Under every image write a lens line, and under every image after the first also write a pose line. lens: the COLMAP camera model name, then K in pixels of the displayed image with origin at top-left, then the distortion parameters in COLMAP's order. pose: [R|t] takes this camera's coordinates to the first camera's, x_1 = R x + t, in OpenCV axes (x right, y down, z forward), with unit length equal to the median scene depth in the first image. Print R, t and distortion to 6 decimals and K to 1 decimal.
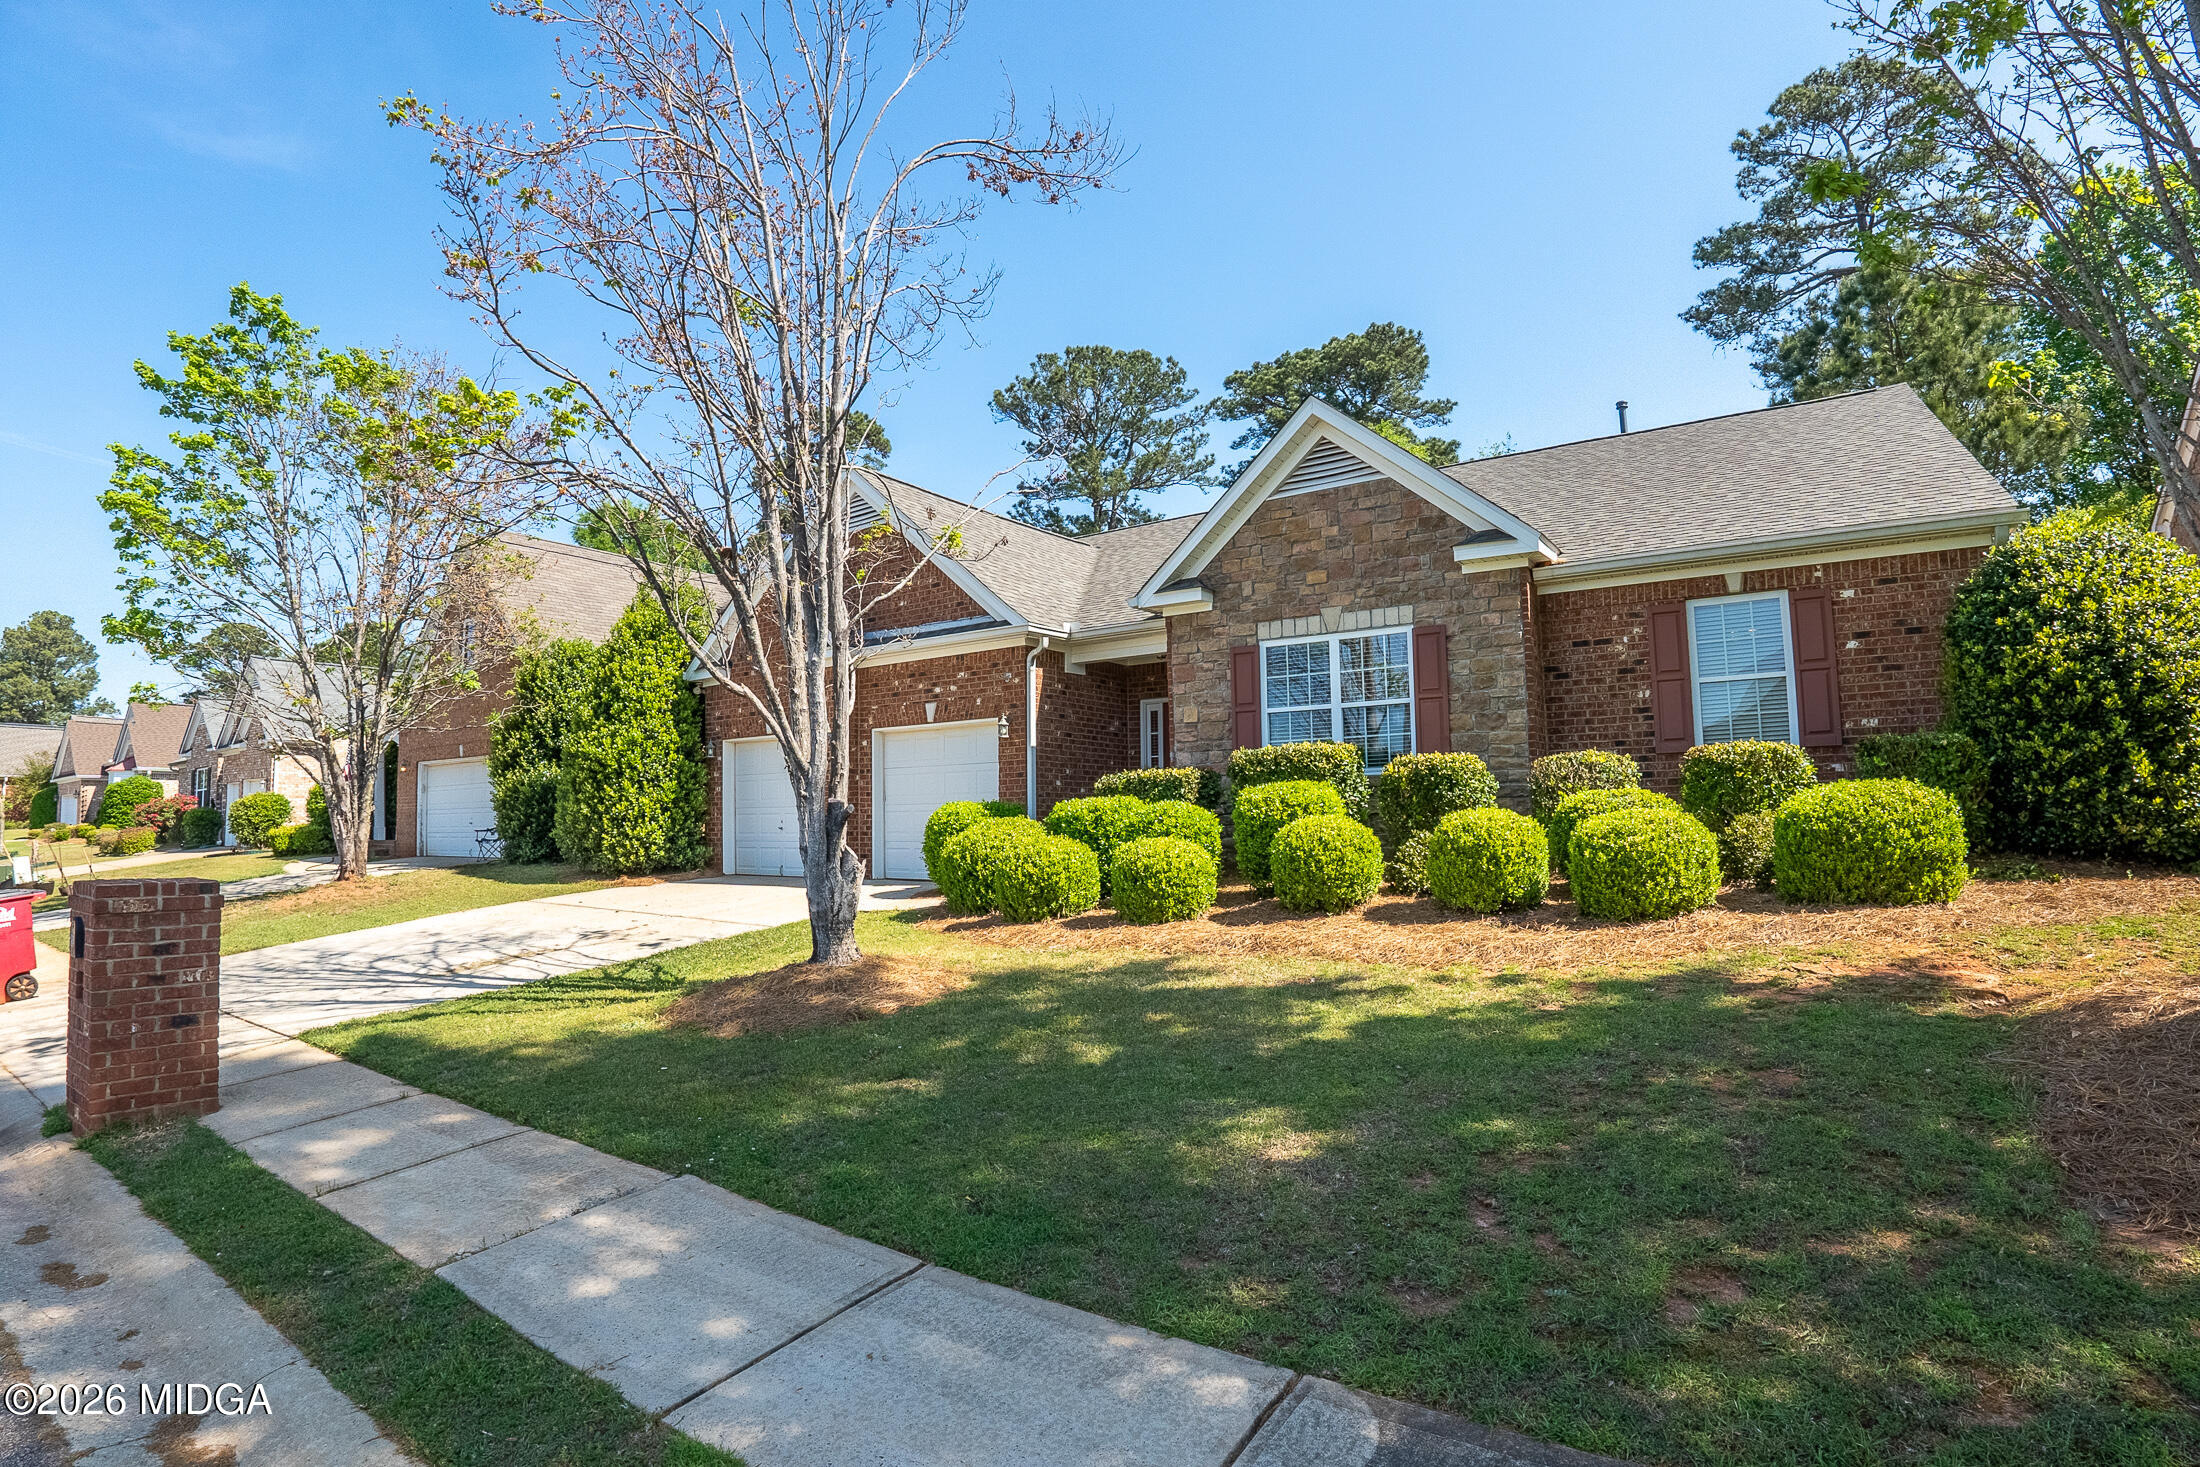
lens RADIAL K [[1074.7, 0, 1092.2], [0, 1074.7, 742.1], [0, 0, 1]] dist [-0.131788, 0.037684]
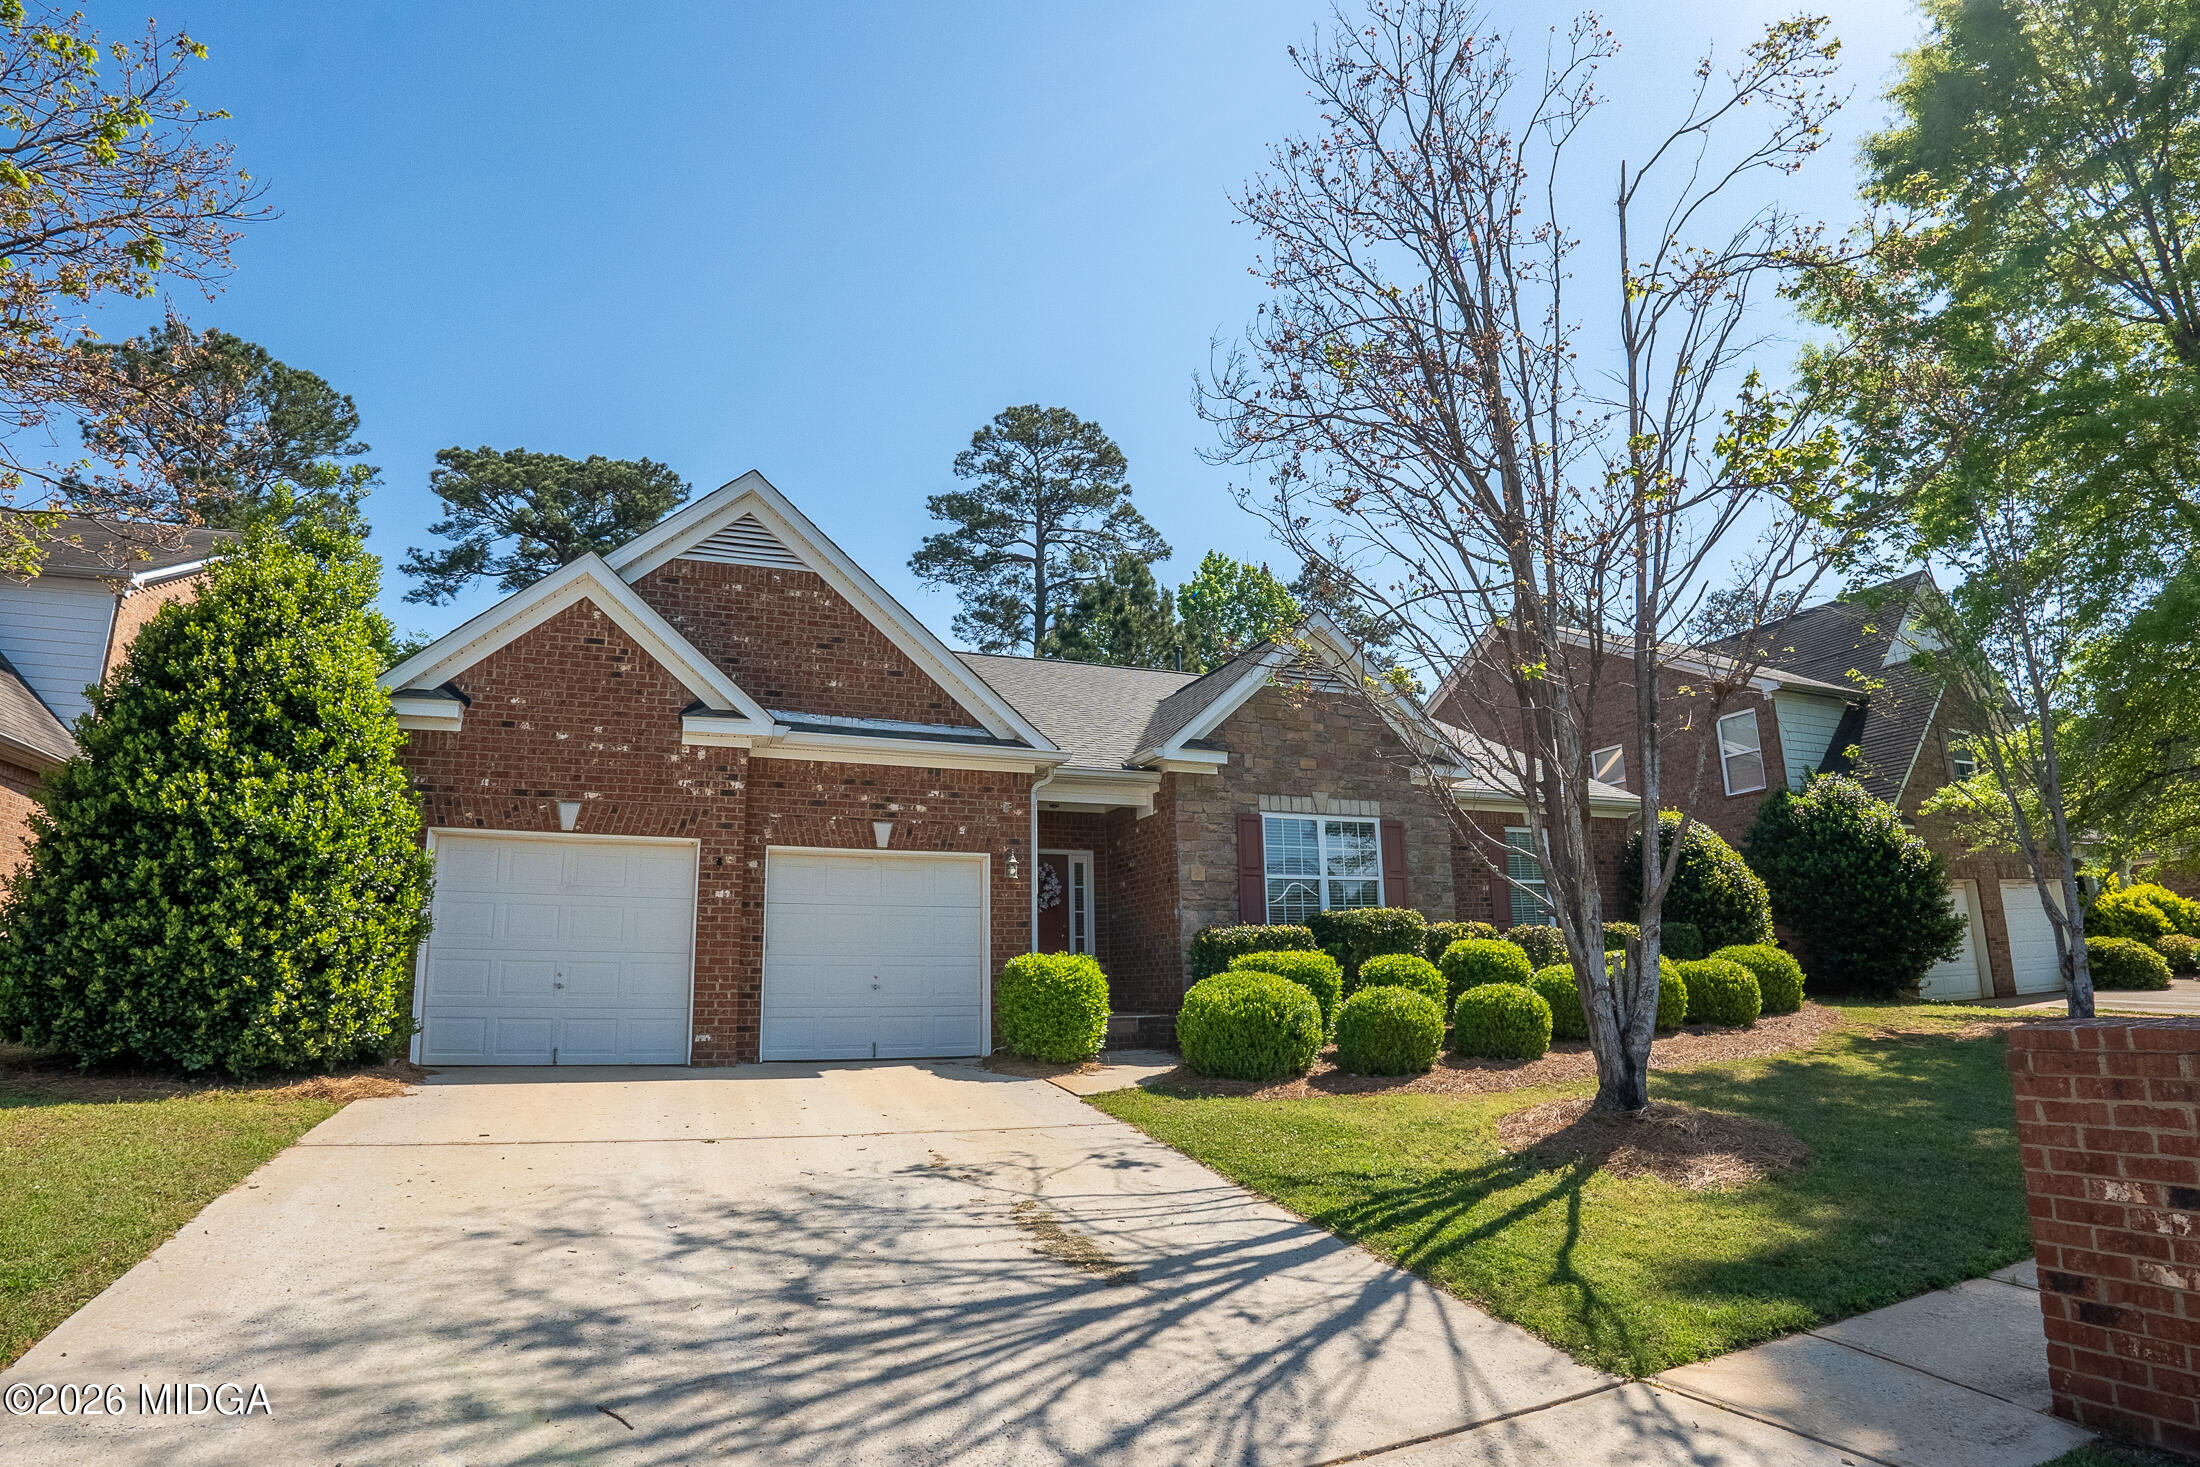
lens RADIAL K [[1079.7, 0, 1090.6], [0, 1079.7, 739.6], [0, 0, 1]] dist [-0.132627, 0.035322]
pose [[0.553511, 0.190744, 0.810705, -0.952184], [-0.053683, 0.979567, -0.193822, 0.062536], [-0.831110, 0.063761, 0.552441, 0.611729]]
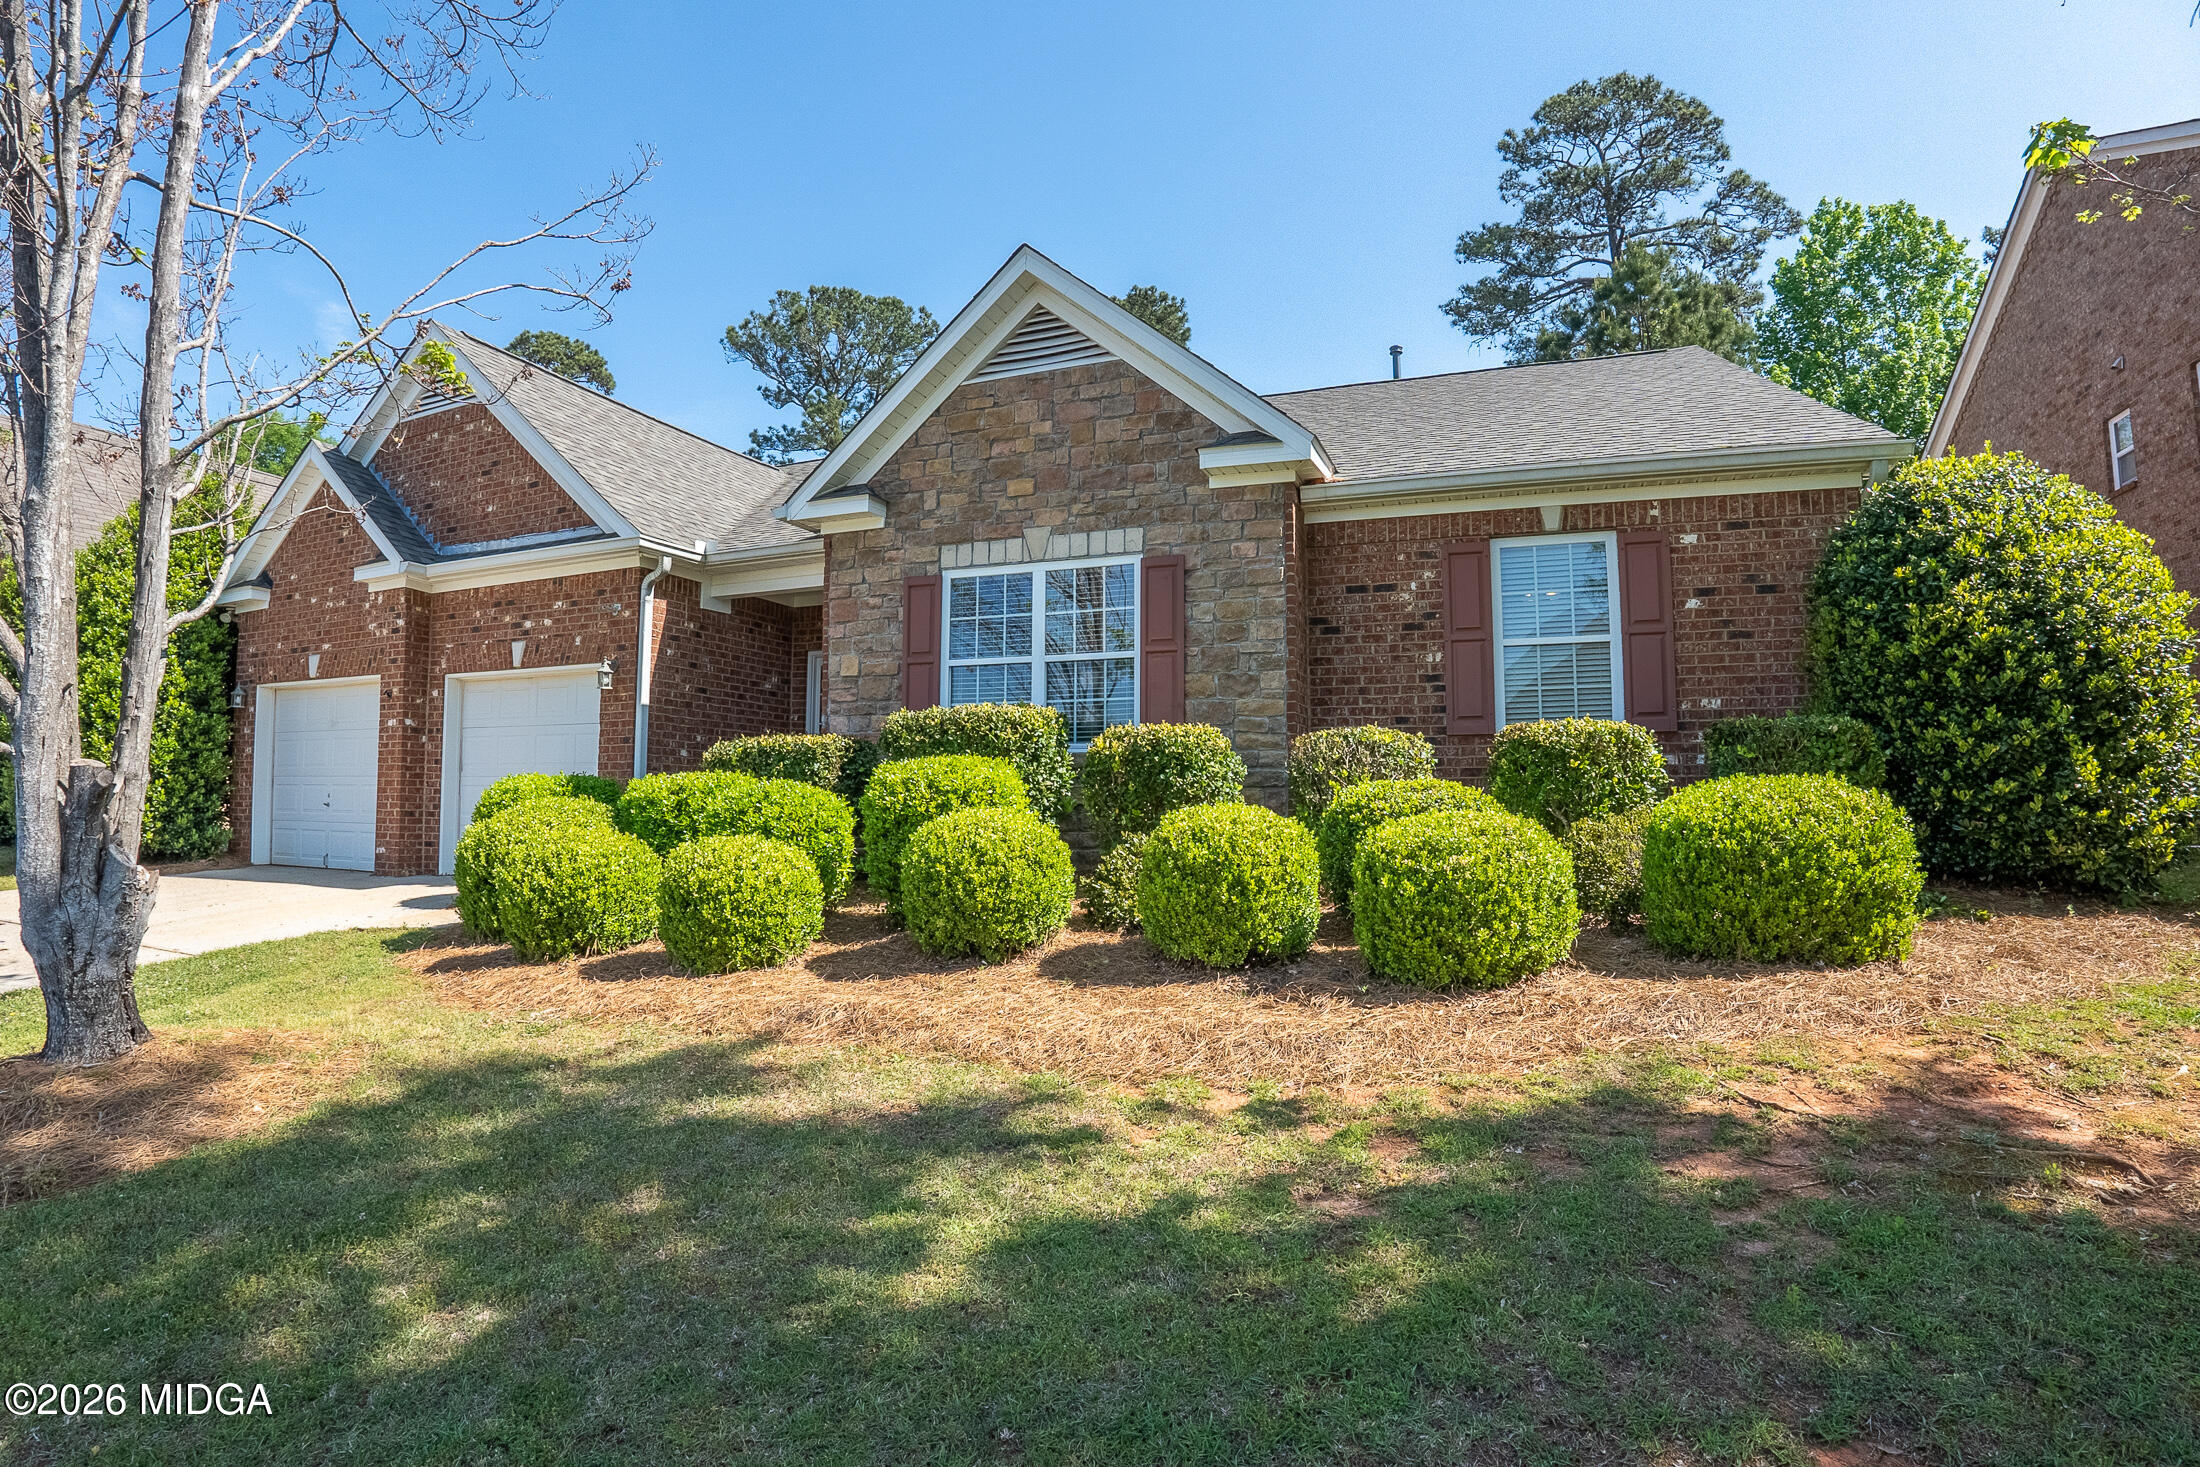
lens RADIAL K [[1074.7, 0, 1092.2], [0, 1074.7, 742.1], [0, 0, 1]] dist [-0.131788, 0.037684]
pose [[0.973291, 0.030052, 0.227597, 0.104057], [-0.033990, 0.999332, 0.013400, 0.013989], [-0.227043, -0.020778, 0.973663, 0.280452]]
